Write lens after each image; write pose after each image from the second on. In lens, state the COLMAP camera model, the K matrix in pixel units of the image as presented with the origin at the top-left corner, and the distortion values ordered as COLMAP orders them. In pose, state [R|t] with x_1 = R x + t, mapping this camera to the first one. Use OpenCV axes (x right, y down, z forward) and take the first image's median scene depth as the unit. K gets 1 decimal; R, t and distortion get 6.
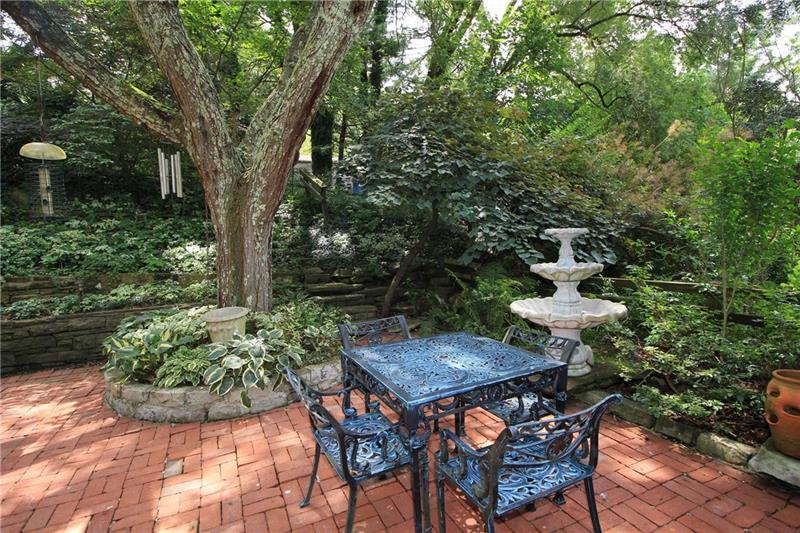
lens RADIAL K [[403.0, 0, 397.6], [0, 403.0, 262.2], [0, 0, 1]] dist [-0.004831, -0.002522]
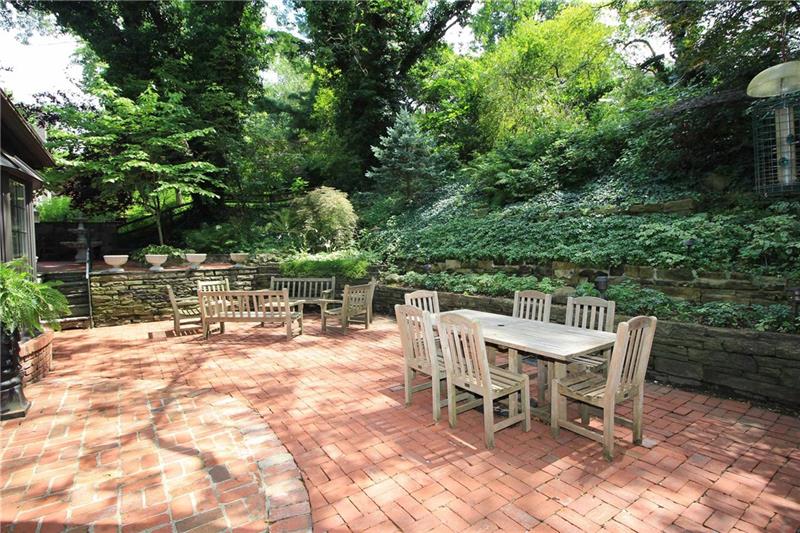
lens RADIAL K [[403.0, 0, 403.6], [0, 403.0, 263.3], [0, 0, 1]] dist [-0.004831, -0.002522]
pose [[0.186583, 0.065184, -0.980274, -0.239401], [-0.044244, 0.997342, 0.057897, -0.002216], [0.981442, 0.032568, 0.188971, 0.201337]]
